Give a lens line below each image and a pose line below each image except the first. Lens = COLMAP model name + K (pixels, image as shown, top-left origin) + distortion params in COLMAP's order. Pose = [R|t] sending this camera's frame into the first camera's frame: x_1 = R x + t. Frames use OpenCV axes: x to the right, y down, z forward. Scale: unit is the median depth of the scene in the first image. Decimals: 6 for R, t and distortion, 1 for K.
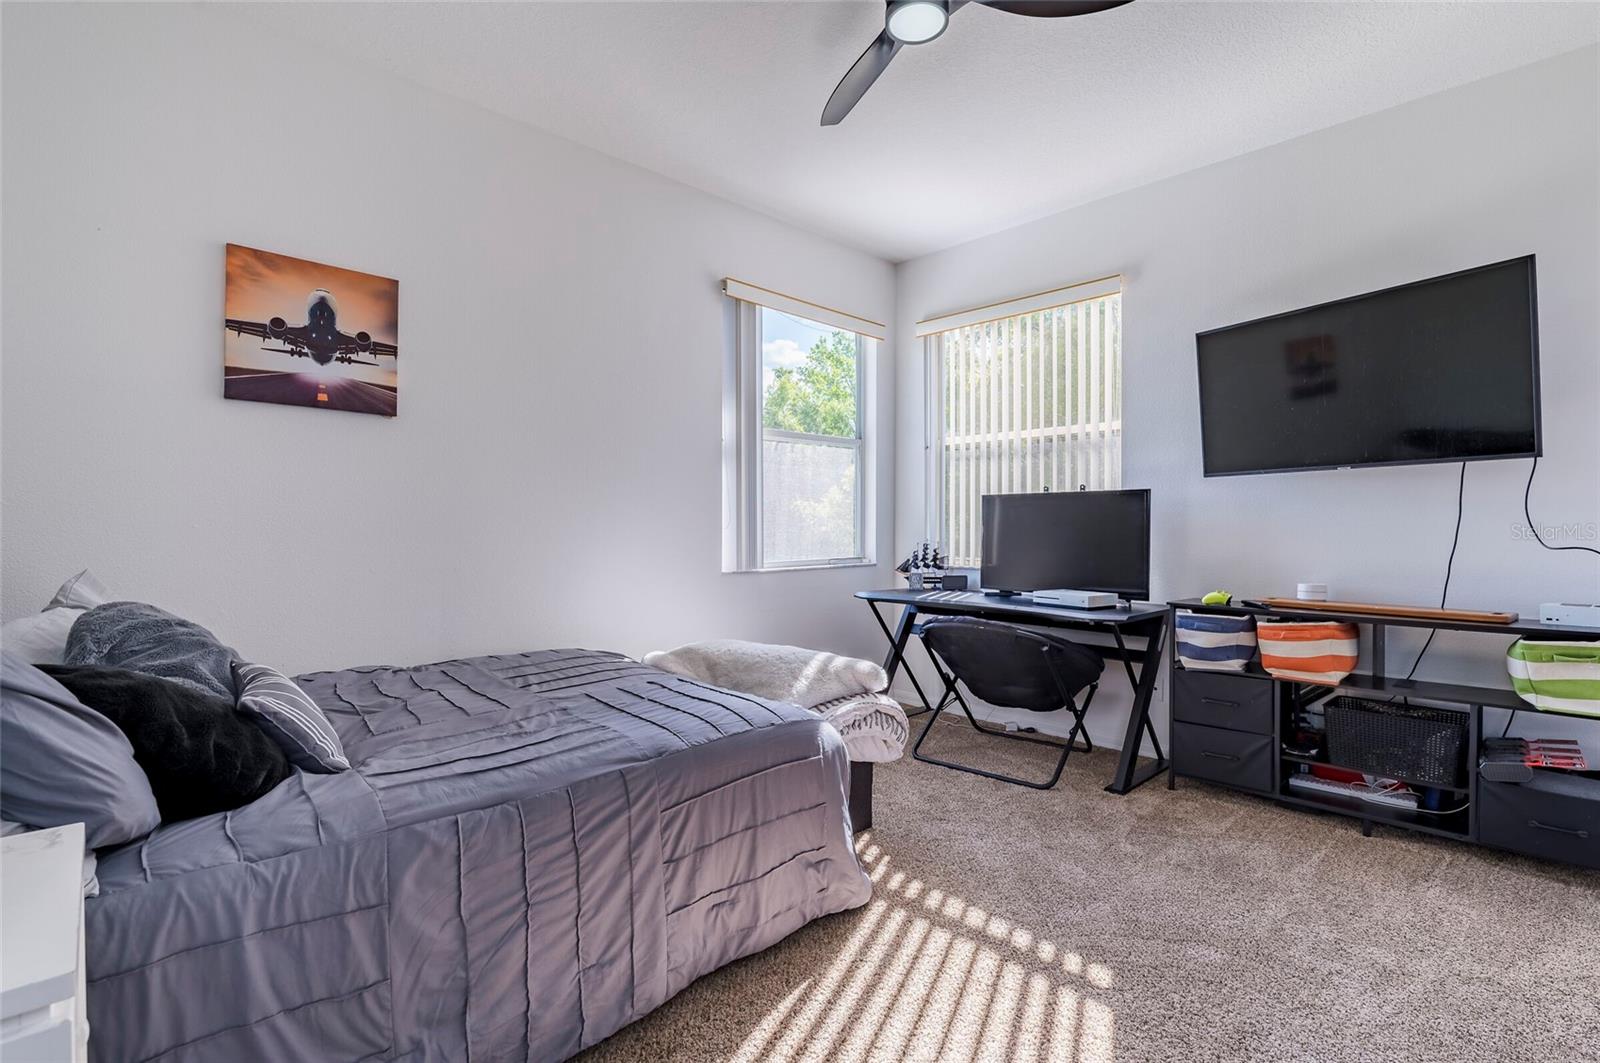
lens RADIAL K [[735.5, 0, 800.6], [0, 735.5, 530.1], [0, 0, 1]] dist [-0.005743, -0.000328]
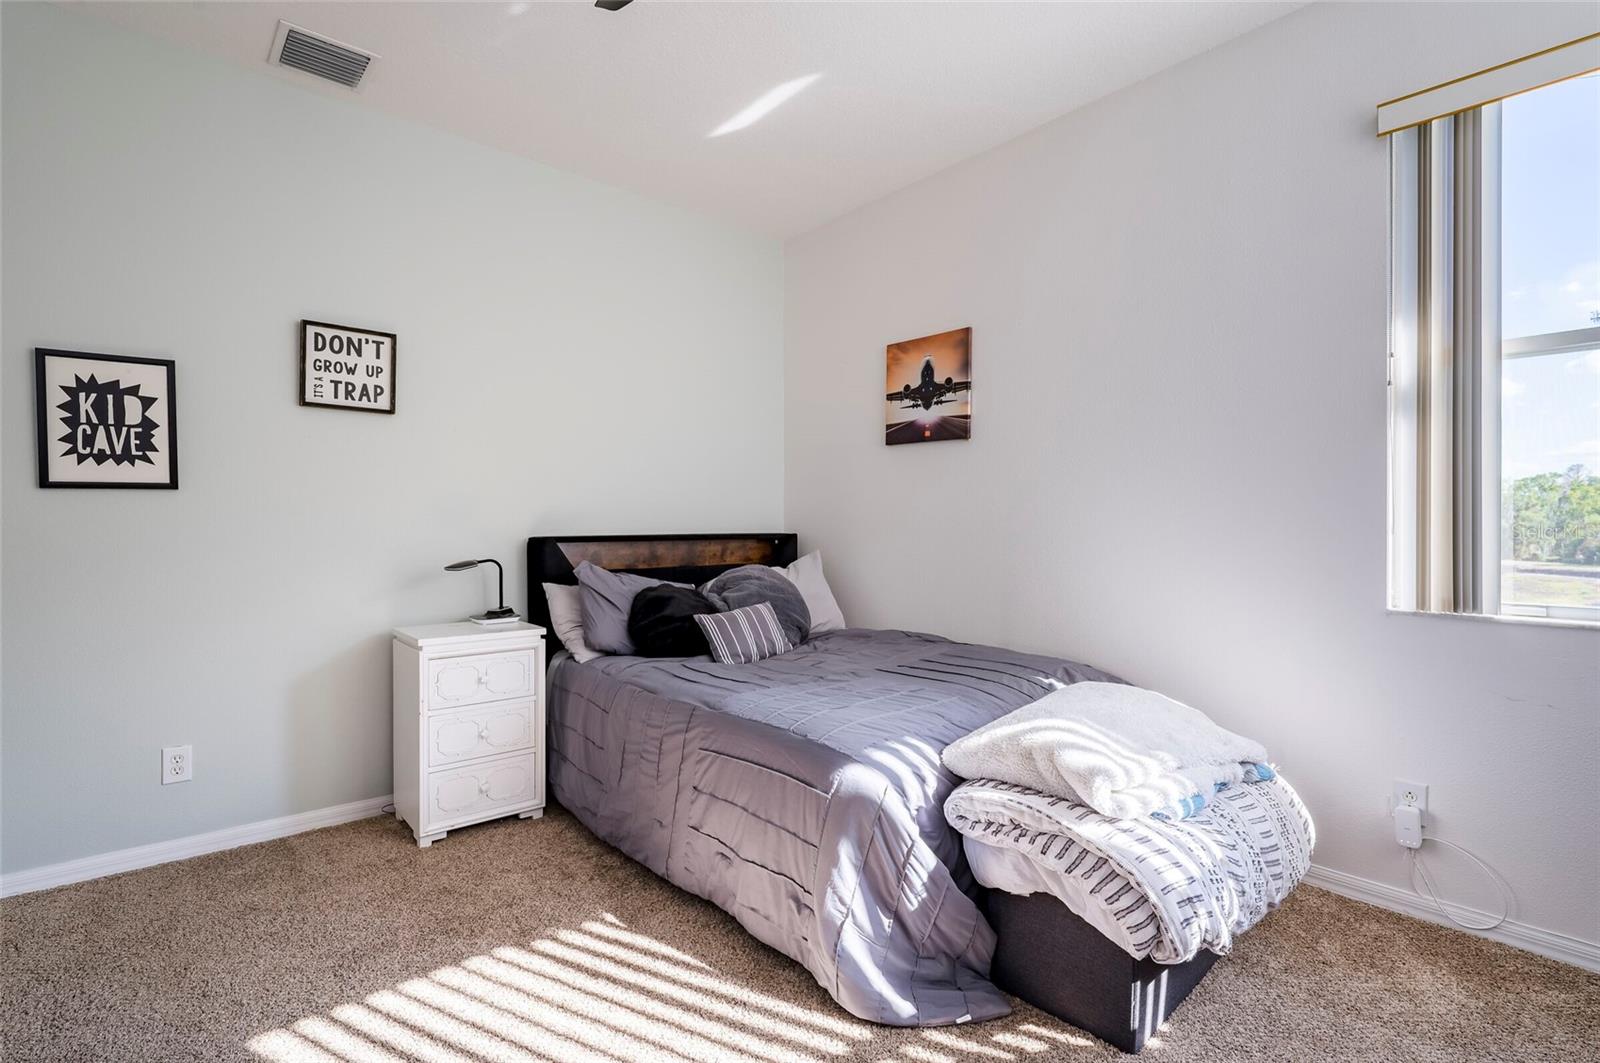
lens RADIAL K [[735.5, 0, 800.6], [0, 735.5, 530.1], [0, 0, 1]] dist [-0.005743, -0.000328]
pose [[-0.046666, 0.009664, -0.998864, 0.742071], [-0.008231, 0.999916, 0.010058, -0.012478], [0.998877, 0.008691, -0.046583, 0.835754]]
